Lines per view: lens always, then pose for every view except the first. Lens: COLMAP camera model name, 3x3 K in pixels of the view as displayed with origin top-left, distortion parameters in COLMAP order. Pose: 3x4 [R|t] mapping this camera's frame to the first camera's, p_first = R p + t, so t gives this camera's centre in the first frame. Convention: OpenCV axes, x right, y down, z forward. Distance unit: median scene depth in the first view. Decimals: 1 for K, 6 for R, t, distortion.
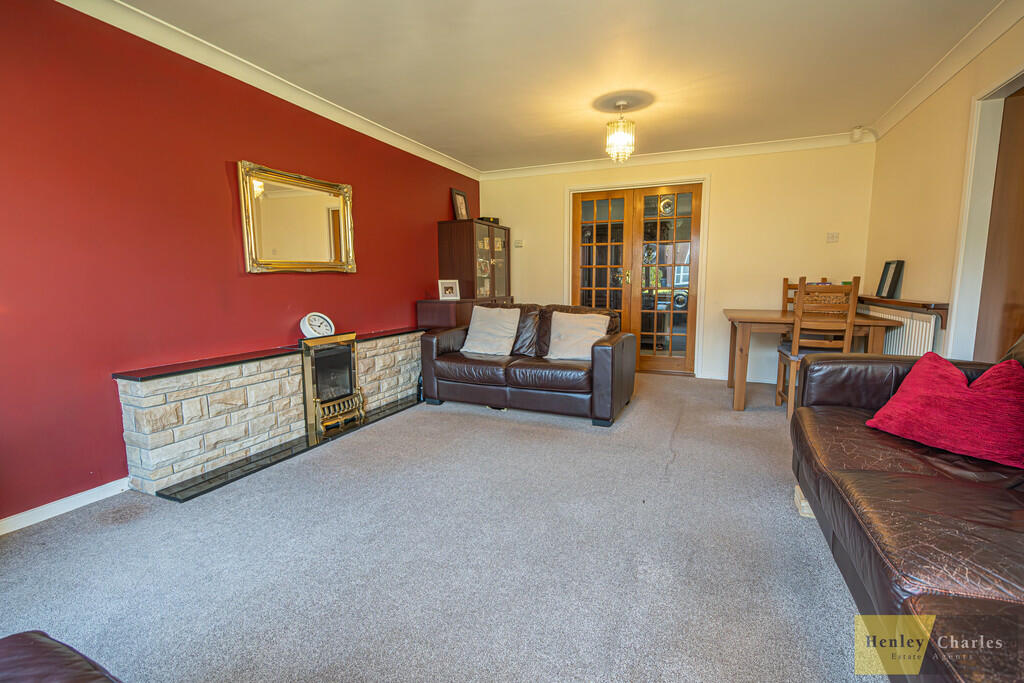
lens RADIAL K [[470.6, 0, 511.8], [0, 470.6, 341.6], [0, 0, 1]] dist [-0.001610, -0.000103]
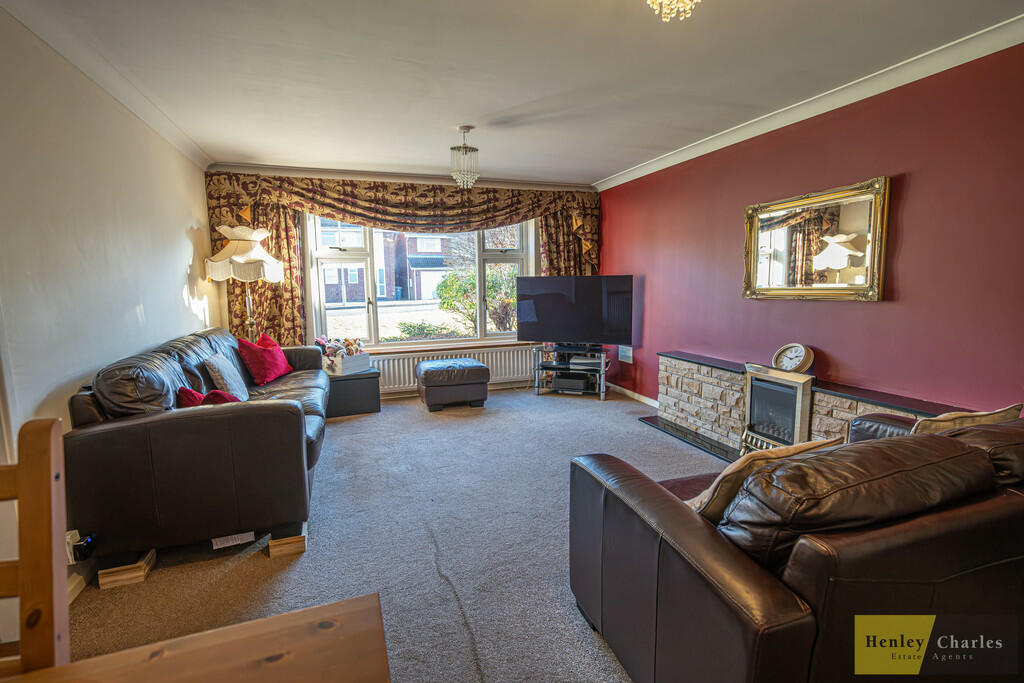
lens RADIAL K [[470.6, 0, 511.8], [0, 470.6, 338.8], [0, 0, 1]] dist [-0.001610, -0.000103]
pose [[-0.750496, 0.076462, -0.656437, 0.730702], [-0.083540, 0.974341, 0.209002, -0.265146], [0.655574, 0.211693, -0.724851, 1.604846]]
